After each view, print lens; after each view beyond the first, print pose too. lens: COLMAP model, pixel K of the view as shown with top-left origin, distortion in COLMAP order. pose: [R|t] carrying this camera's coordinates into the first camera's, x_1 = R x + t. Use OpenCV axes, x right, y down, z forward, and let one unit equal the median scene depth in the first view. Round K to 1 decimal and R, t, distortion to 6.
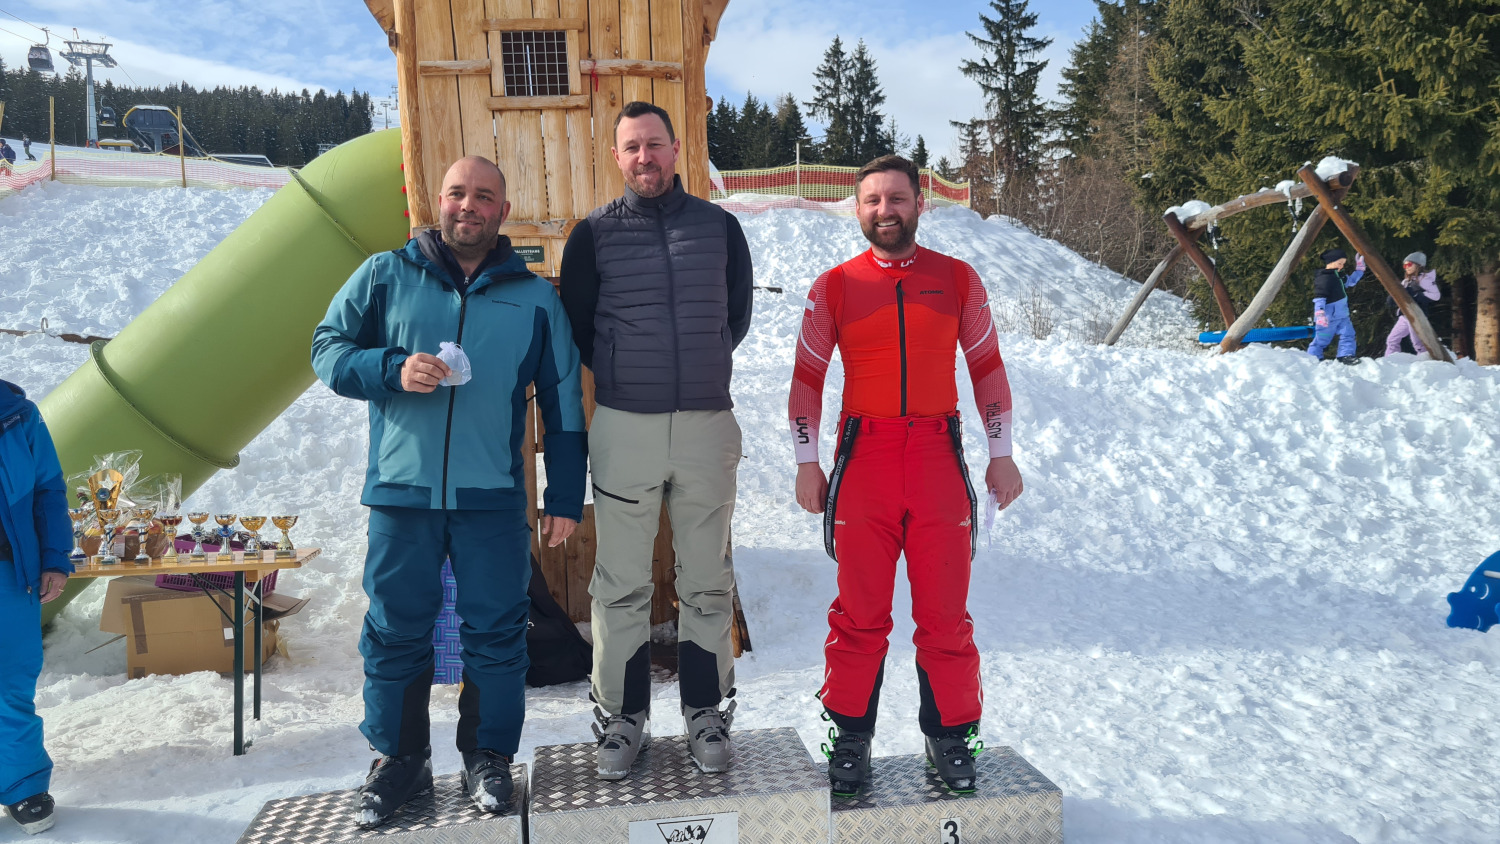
lens RADIAL K [[1132.8, 0, 743.8], [0, 1132.8, 429.7], [0, 0, 1]] dist [0.055035, -0.036649]
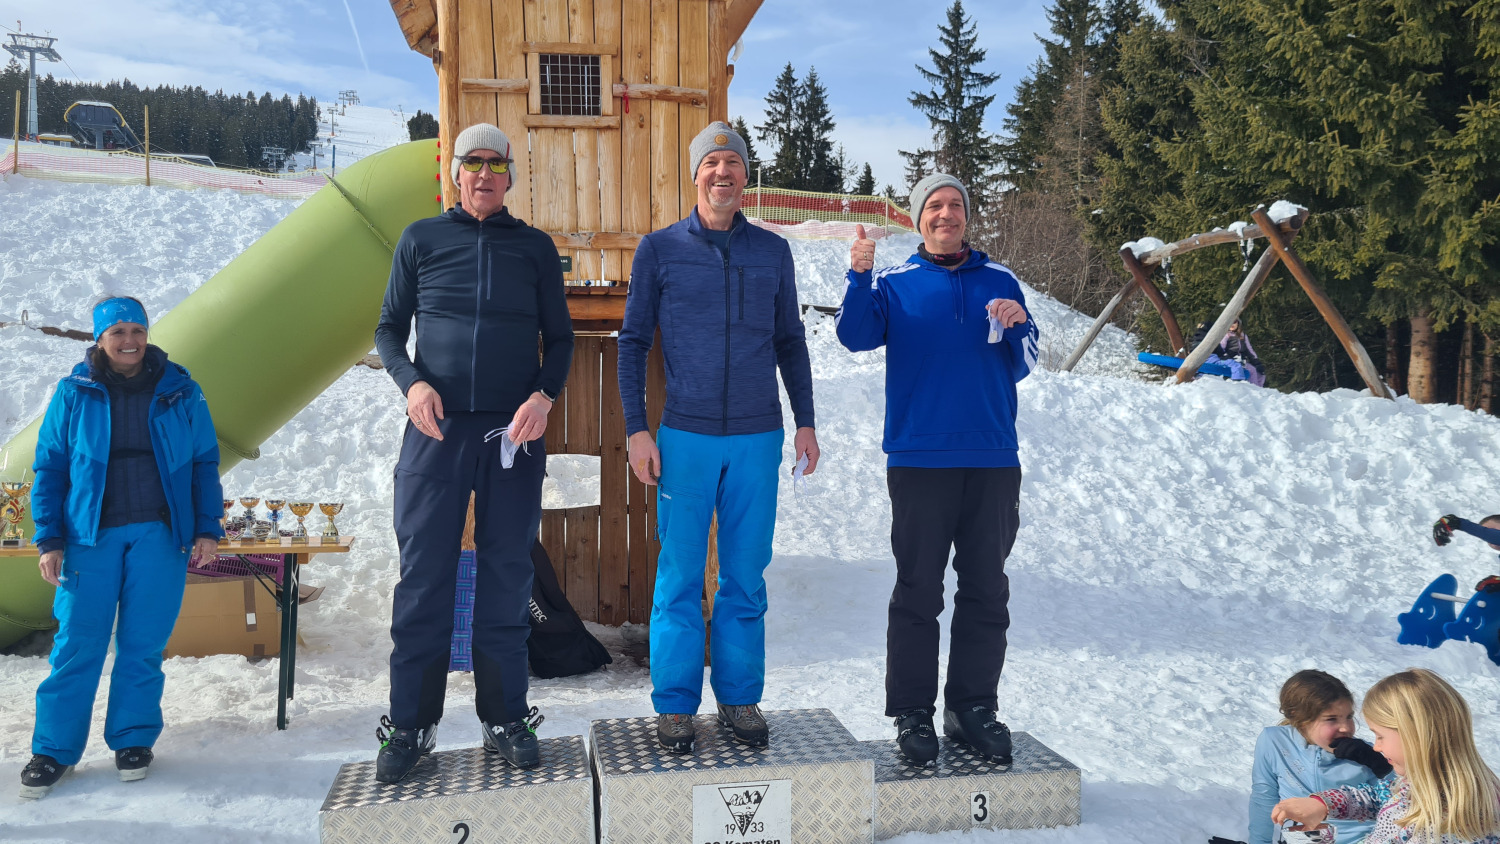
lens RADIAL K [[1132.8, 0, 726.0], [0, 1132.8, 416.0], [0, 0, 1]] dist [0.055035, -0.036649]
pose [[0.998750, 0.031683, 0.038657, -0.027987], [-0.030559, 0.999102, -0.029354, 0.005103], [-0.039553, 0.028136, 0.998821, -0.021601]]
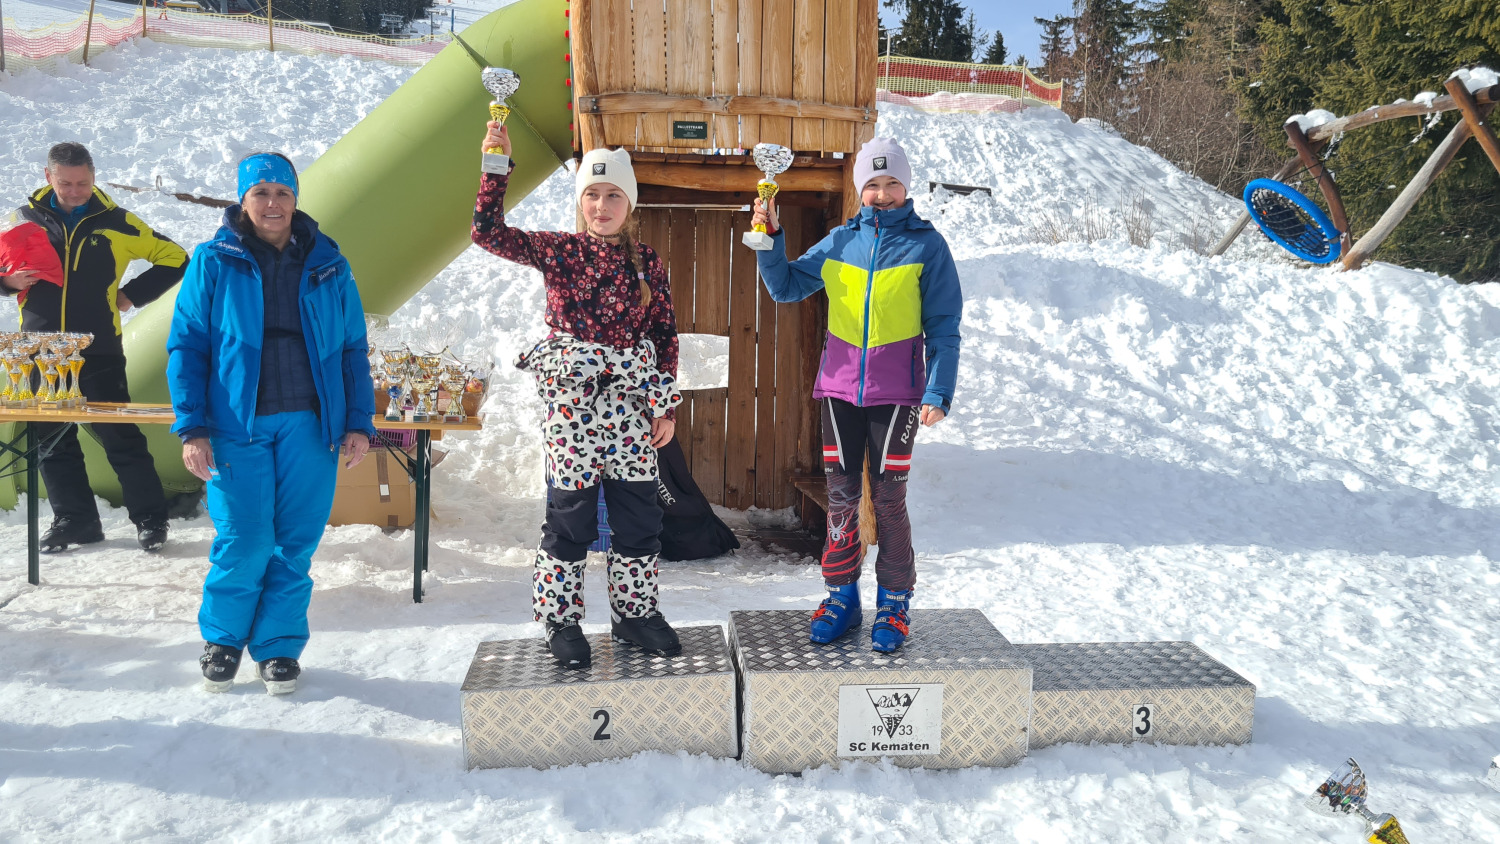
lens RADIAL K [[1132.8, 0, 743.9], [0, 1132.8, 430.8], [0, 0, 1]] dist [0.055035, -0.036649]
pose [[0.997611, 0.057556, -0.038196, -0.036912], [-0.053881, 0.994382, 0.091115, 0.005384], [0.043226, -0.088839, 0.995108, -0.002517]]
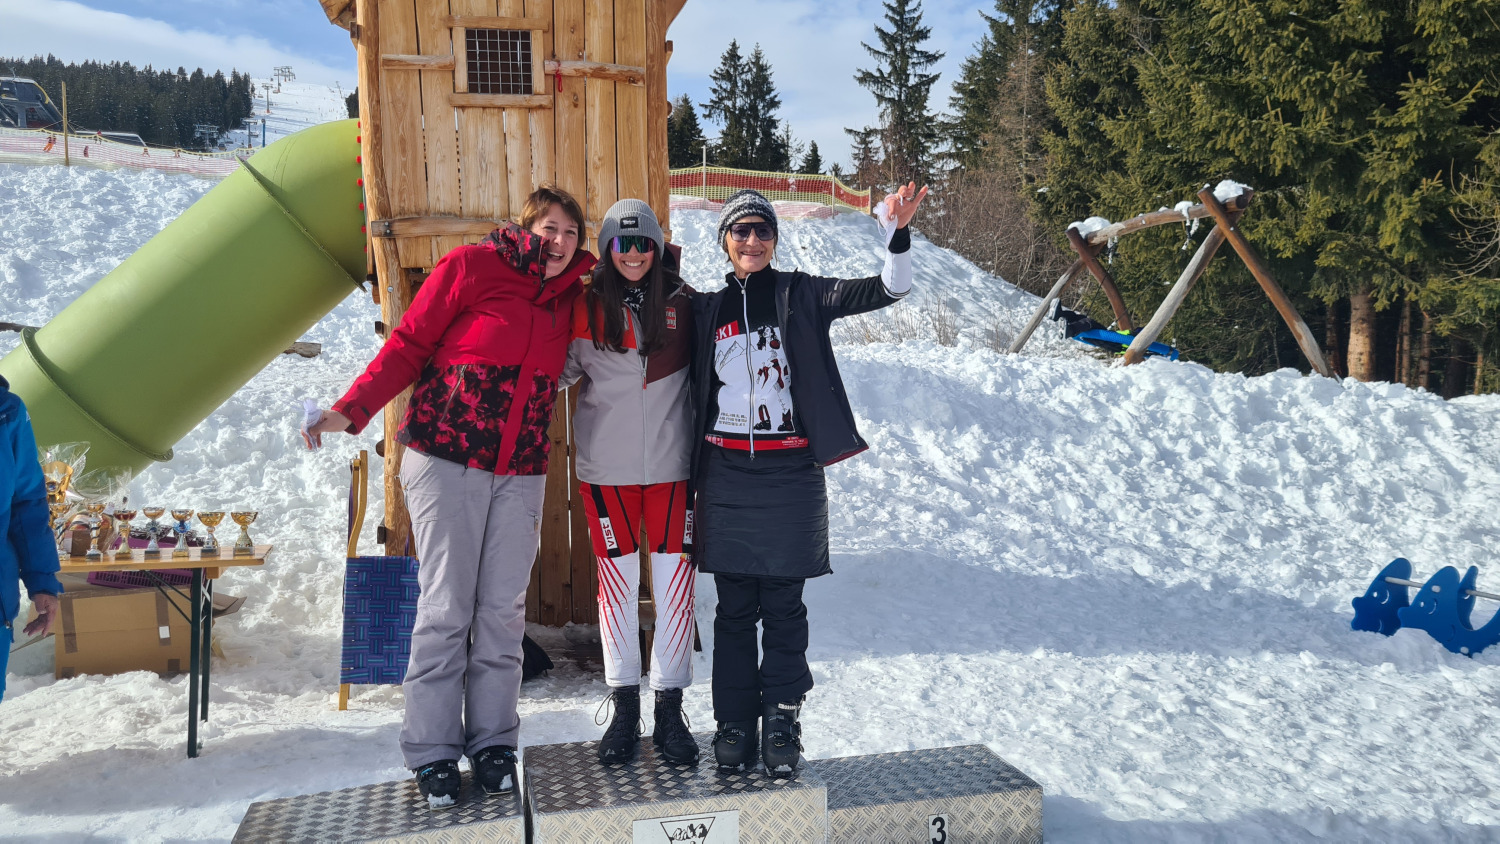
lens RADIAL K [[1132.8, 0, 724.3], [0, 1132.8, 417.5], [0, 0, 1]] dist [0.055035, -0.036649]
pose [[0.996445, 0.019013, 0.082070, -0.025116], [-0.018183, 0.999776, -0.010847, -0.000835], [-0.082257, 0.009316, 0.996568, -0.003349]]
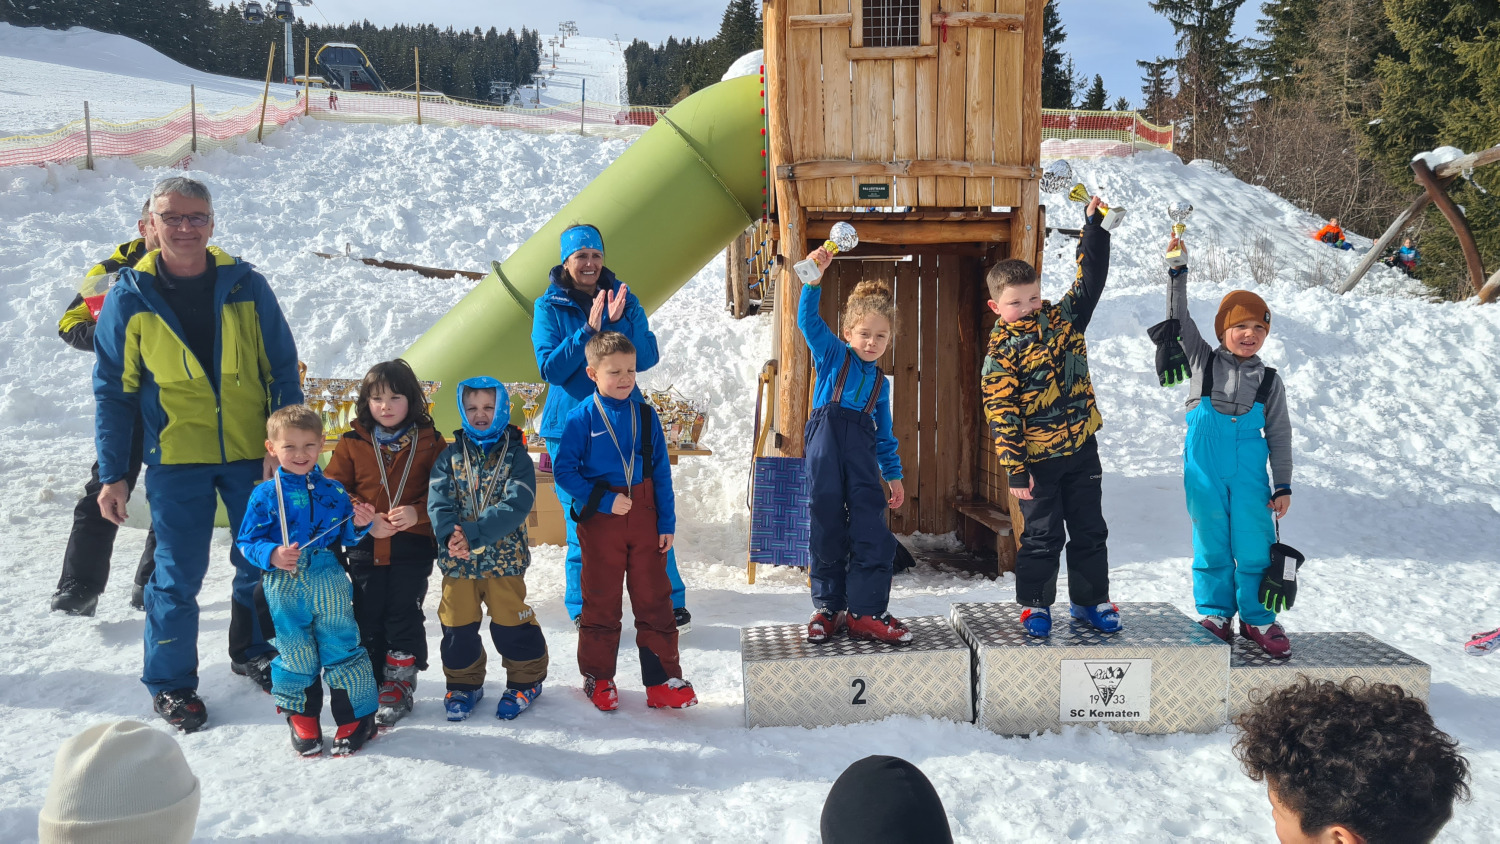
lens RADIAL K [[1132.8, 0, 754.4], [0, 1132.8, 434.1], [0, 0, 1]] dist [0.055035, -0.036649]
pose [[0.992168, 0.043181, -0.117210, -0.067202], [-0.036921, 0.997800, 0.055060, 0.010797], [0.119329, -0.050301, 0.991580, -0.053773]]
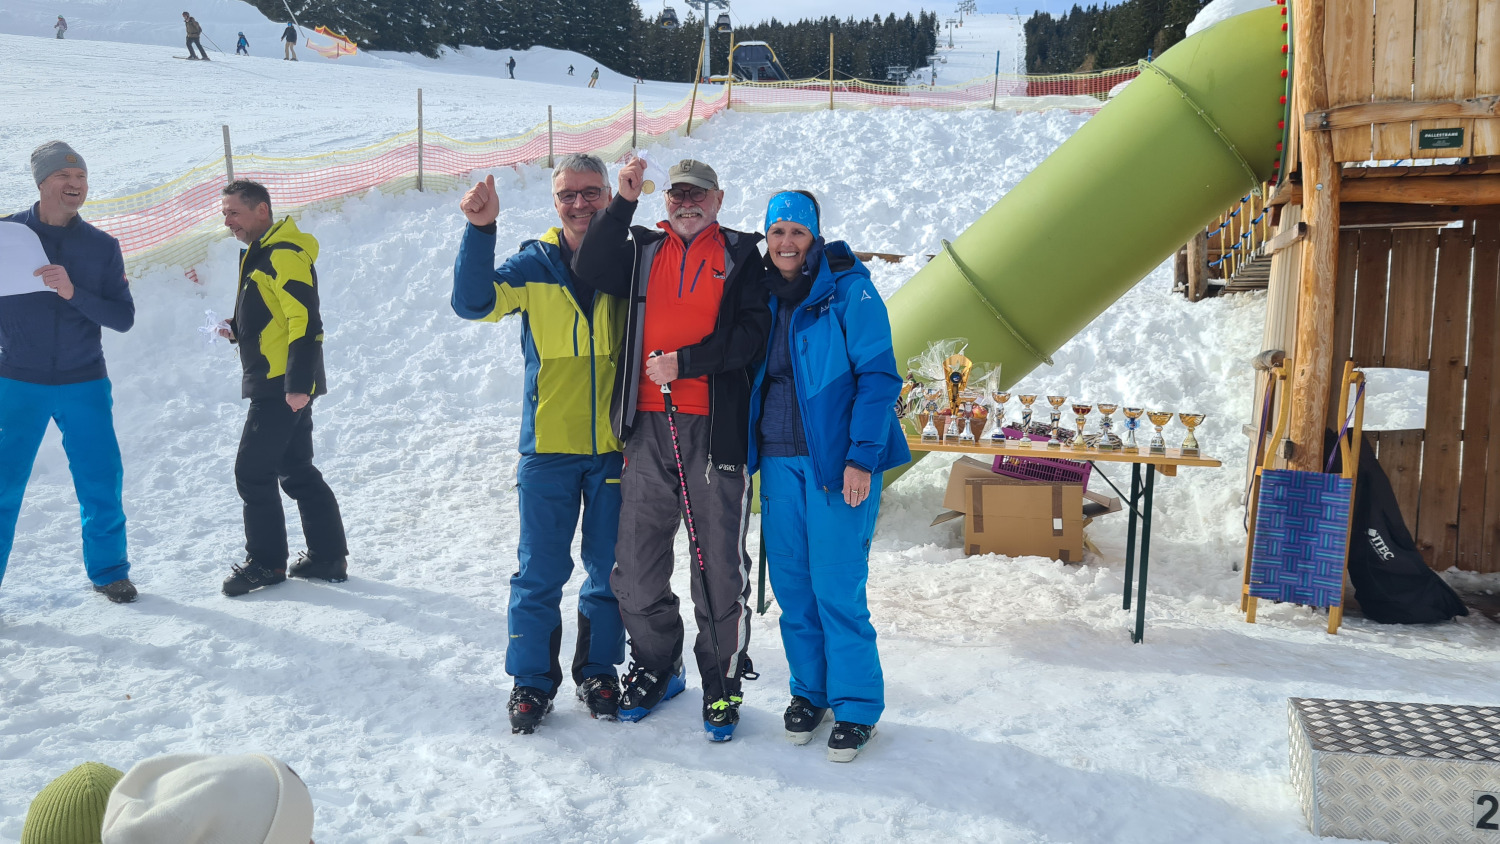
lens RADIAL K [[1132.8, 0, 743.0], [0, 1132.8, 431.6], [0, 0, 1]] dist [0.055035, -0.036649]
pose [[0.893563, 0.080841, -0.441599, -0.105822], [-0.049198, 0.995362, 0.082664, 0.009678], [0.446233, -0.052140, 0.893396, -0.018450]]
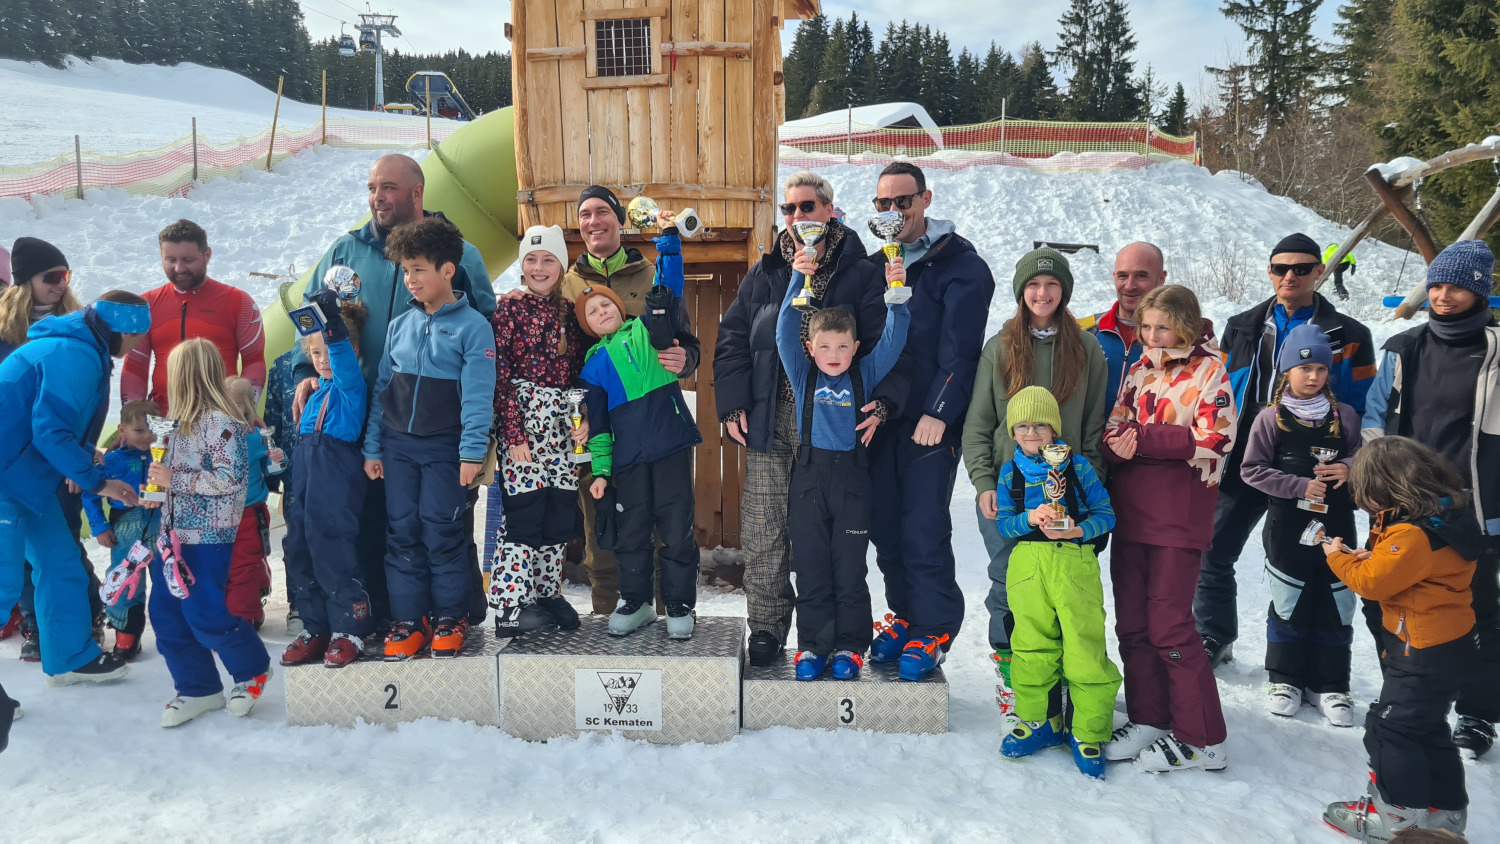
lens RADIAL K [[1132.8, 0, 725.5], [0, 1132.8, 417.6], [0, 0, 1]] dist [0.055035, -0.036649]
pose [[0.975461, 0.045499, -0.215420, 0.072885], [-0.039563, 0.998711, 0.031791, 0.004310], [0.216589, -0.022488, 0.976004, -0.042403]]
